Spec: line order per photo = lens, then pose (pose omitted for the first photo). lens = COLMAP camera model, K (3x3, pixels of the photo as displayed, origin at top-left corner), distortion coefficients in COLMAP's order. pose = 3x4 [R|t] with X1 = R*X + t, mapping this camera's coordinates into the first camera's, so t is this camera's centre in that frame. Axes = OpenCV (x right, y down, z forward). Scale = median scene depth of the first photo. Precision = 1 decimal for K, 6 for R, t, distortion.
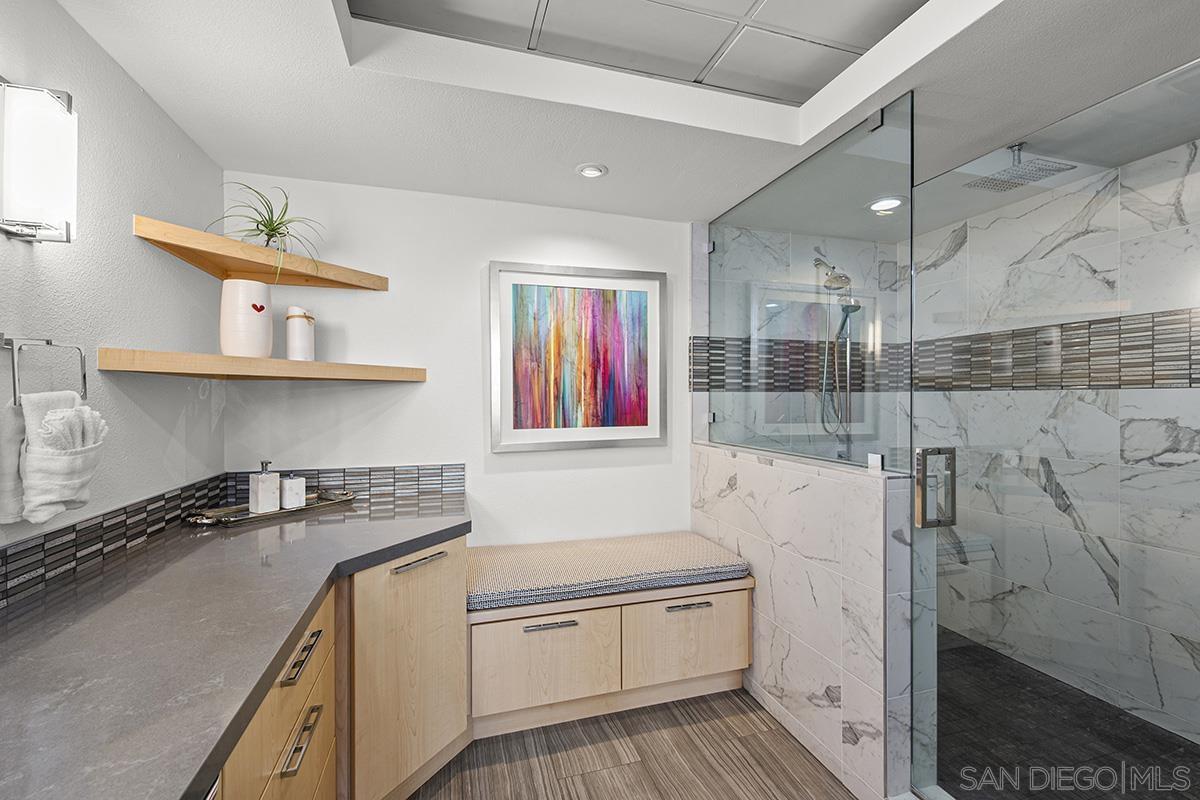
lens RADIAL K [[503.5, 0, 600.0], [0, 503.5, 400.0], [0, 0, 1]] dist [0.001223, 0.000142]
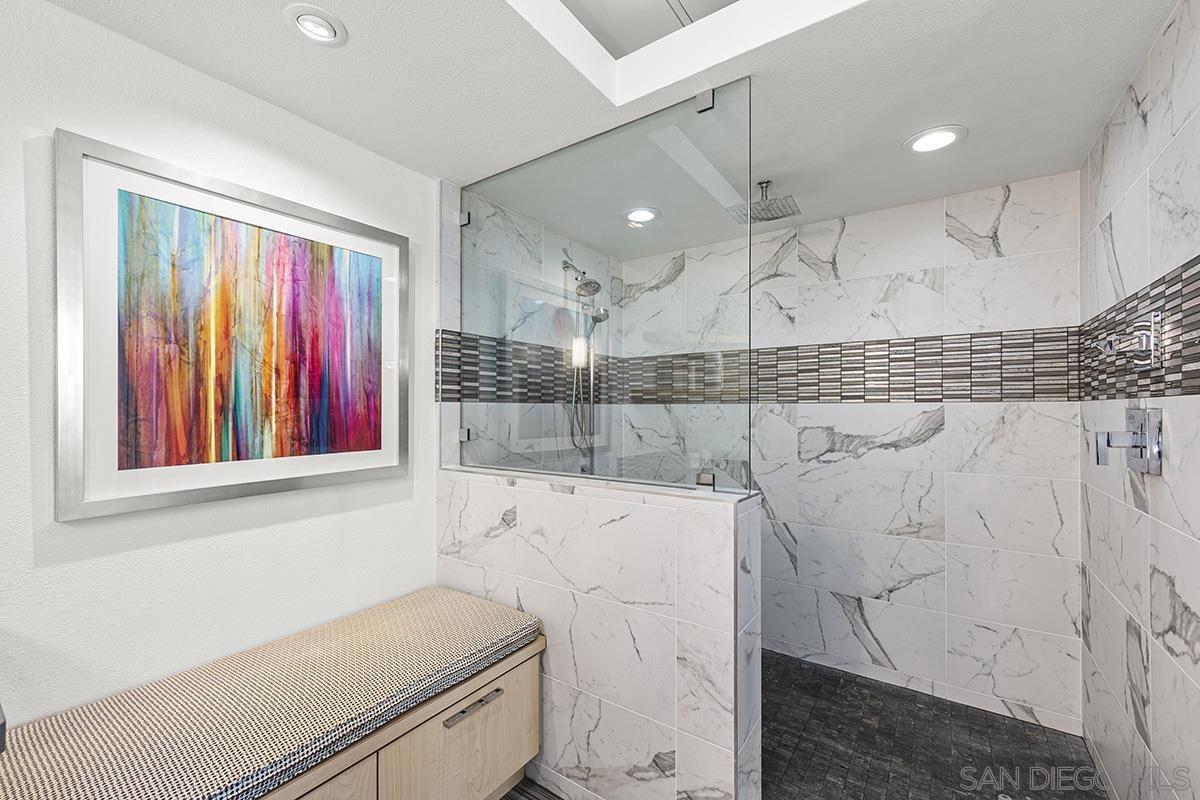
lens RADIAL K [[487.3, 0, 599.2], [0, 487.3, 407.2], [0, 0, 1]] dist [-0.001525, -0.000057]
pose [[0.788245, 0.004500, 0.615346, -0.090939], [0.000697, 0.999966, -0.008206, -0.002042], [-0.615362, 0.006897, 0.788215, 0.301891]]
